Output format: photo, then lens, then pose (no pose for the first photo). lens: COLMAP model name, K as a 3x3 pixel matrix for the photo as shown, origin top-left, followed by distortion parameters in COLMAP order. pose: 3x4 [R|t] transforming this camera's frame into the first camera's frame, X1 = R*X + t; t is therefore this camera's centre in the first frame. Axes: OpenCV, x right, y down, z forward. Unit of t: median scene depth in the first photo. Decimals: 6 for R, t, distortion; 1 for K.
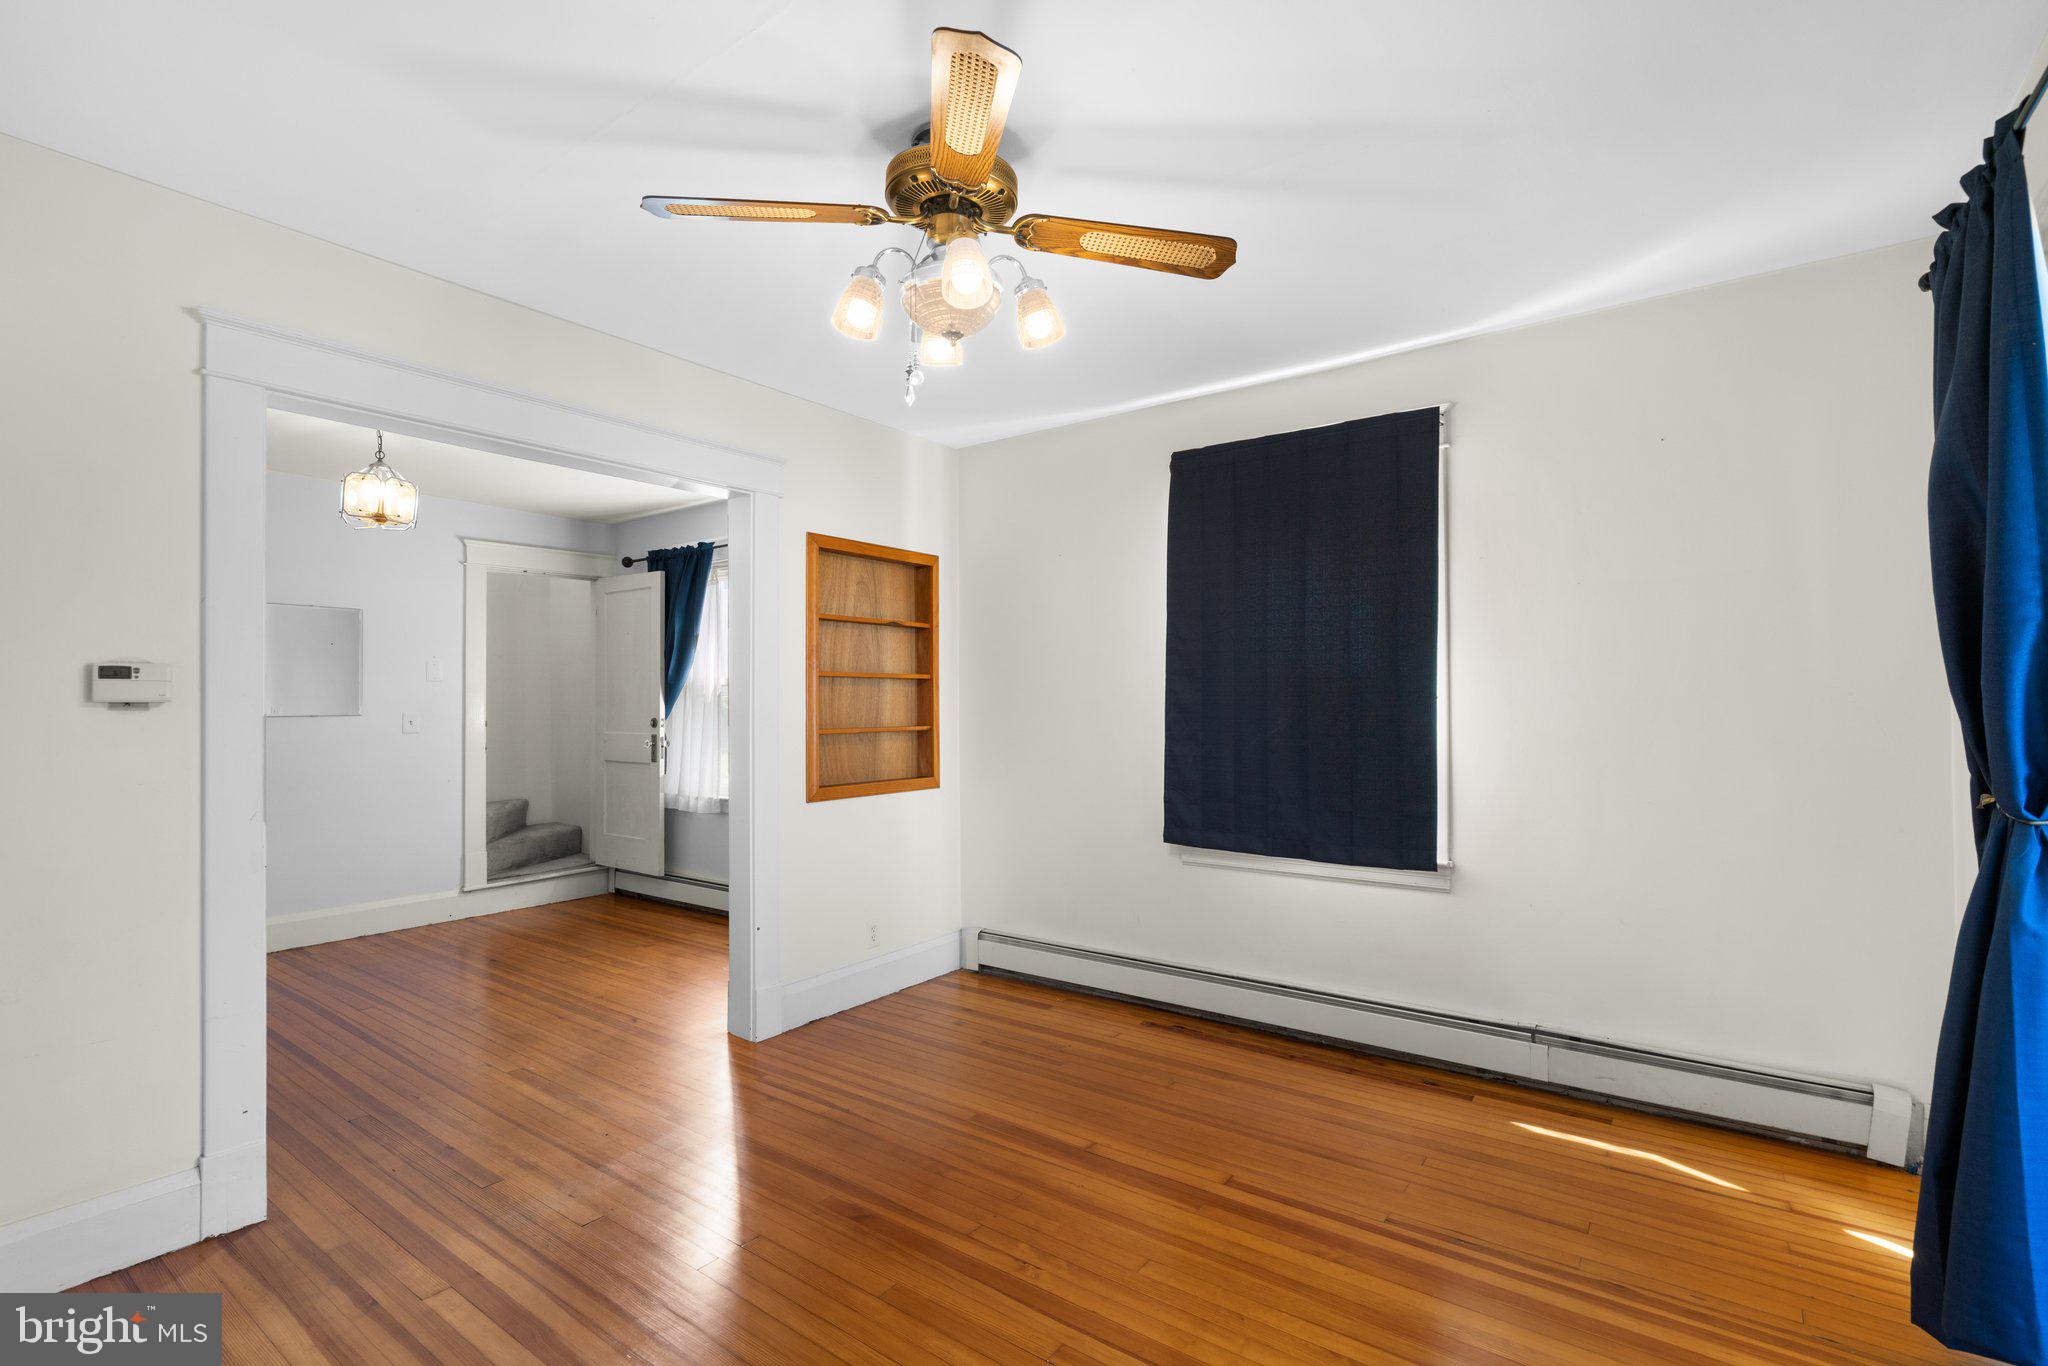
lens RADIAL K [[929.2, 0, 1022.8], [0, 929.2, 696.7], [0, 0, 1]] dist [-0.003934, -0.000233]
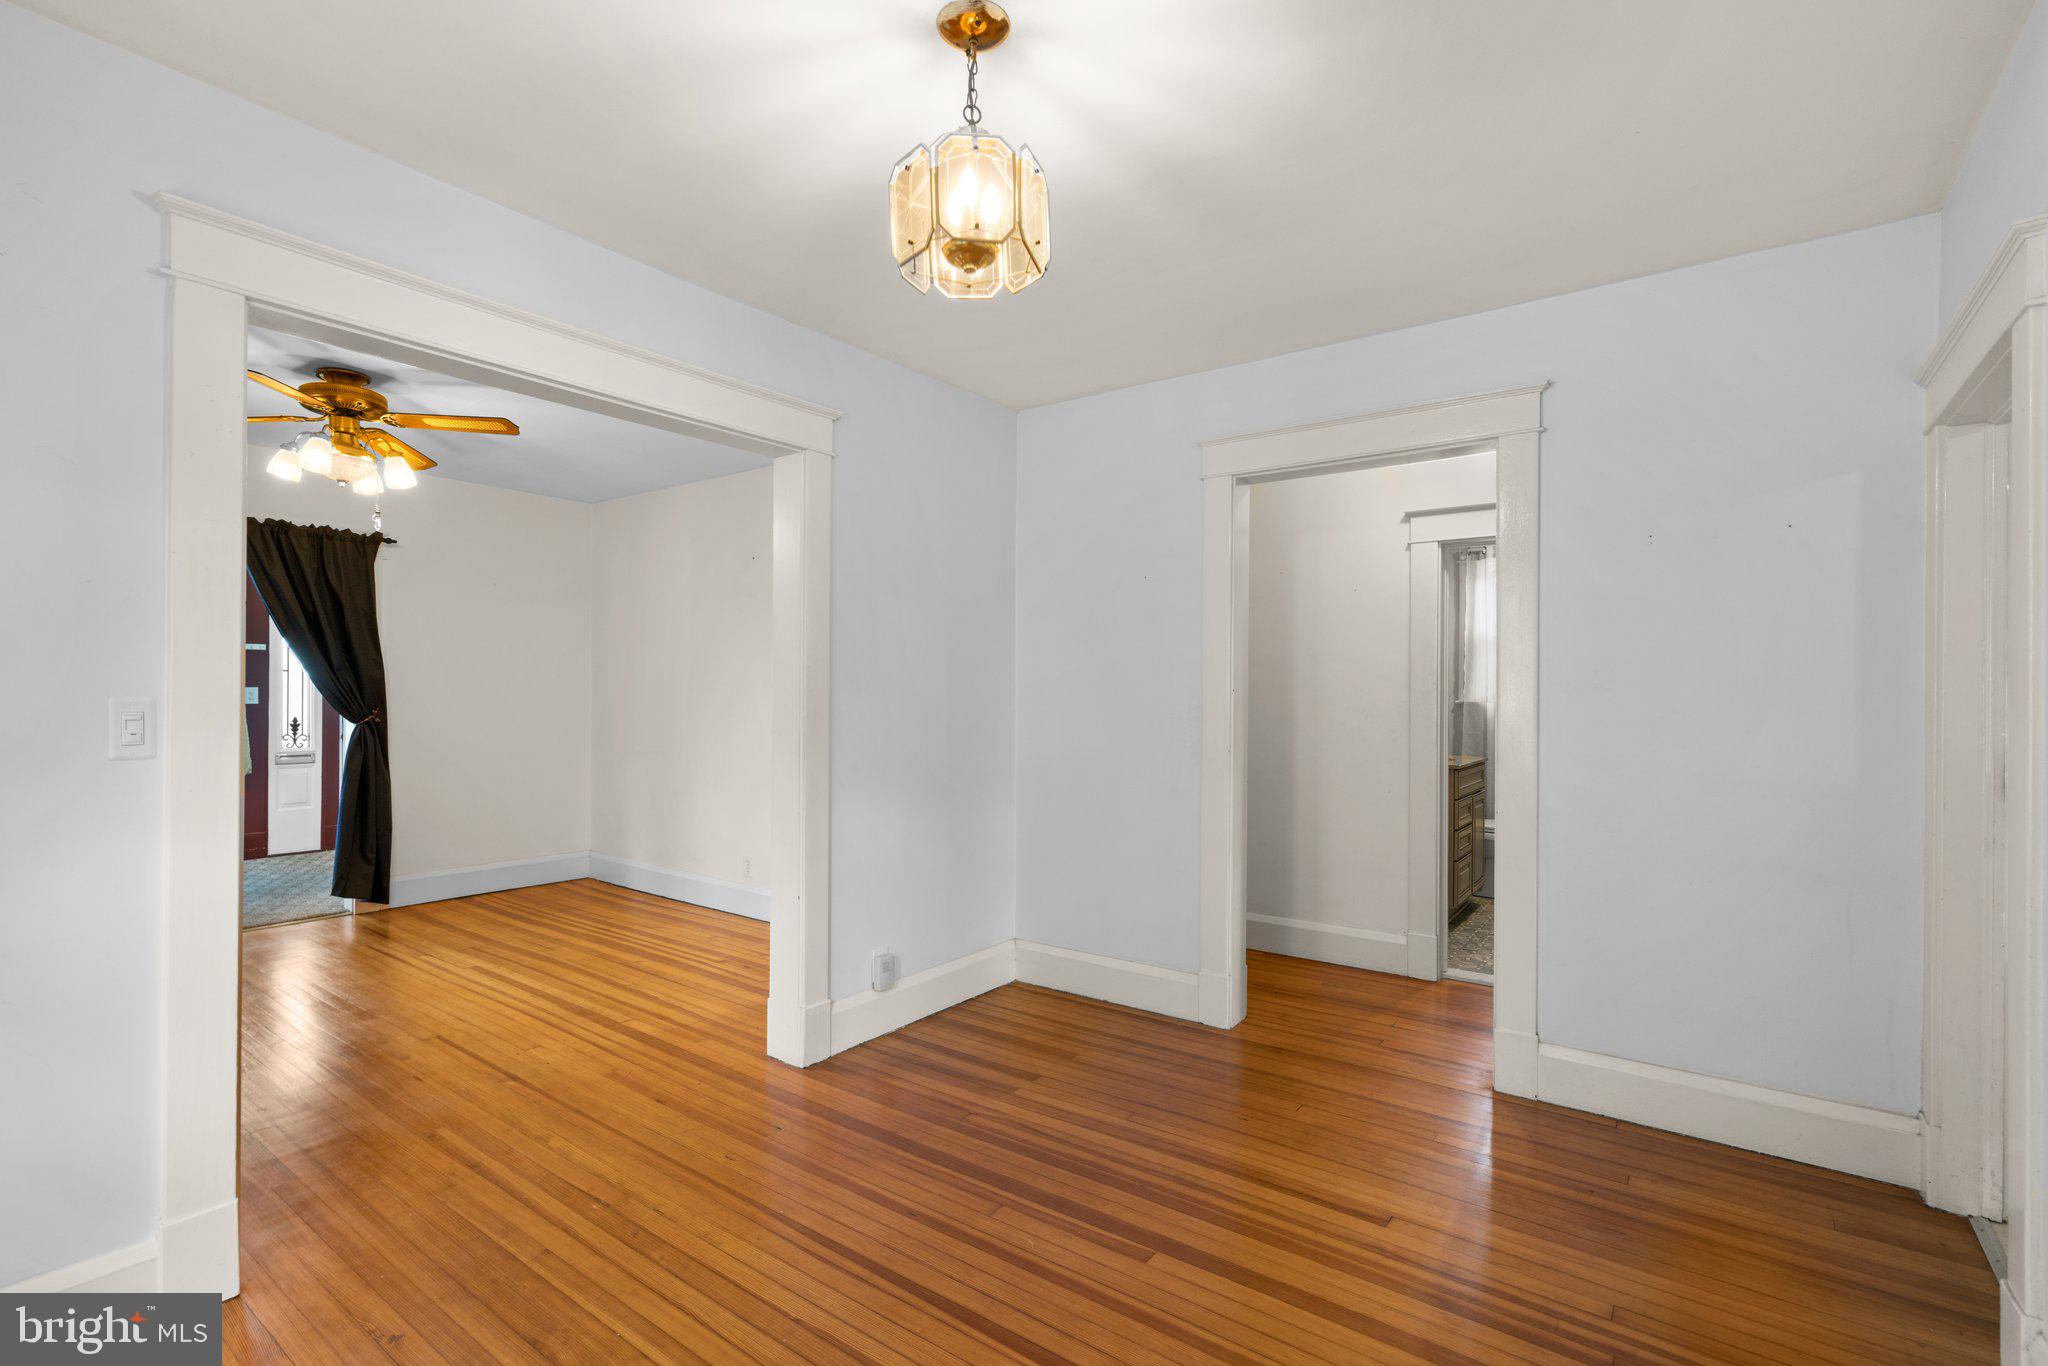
lens RADIAL K [[950.9, 0, 1018.7], [0, 950.9, 700.7], [0, 0, 1]] dist [-0.001456, 0.000590]
pose [[-0.999918, -0.002093, 0.012610, -0.483511], [-0.002044, 0.999990, 0.003960, 0.012957], [-0.012618, 0.003934, -0.999913, 0.957723]]
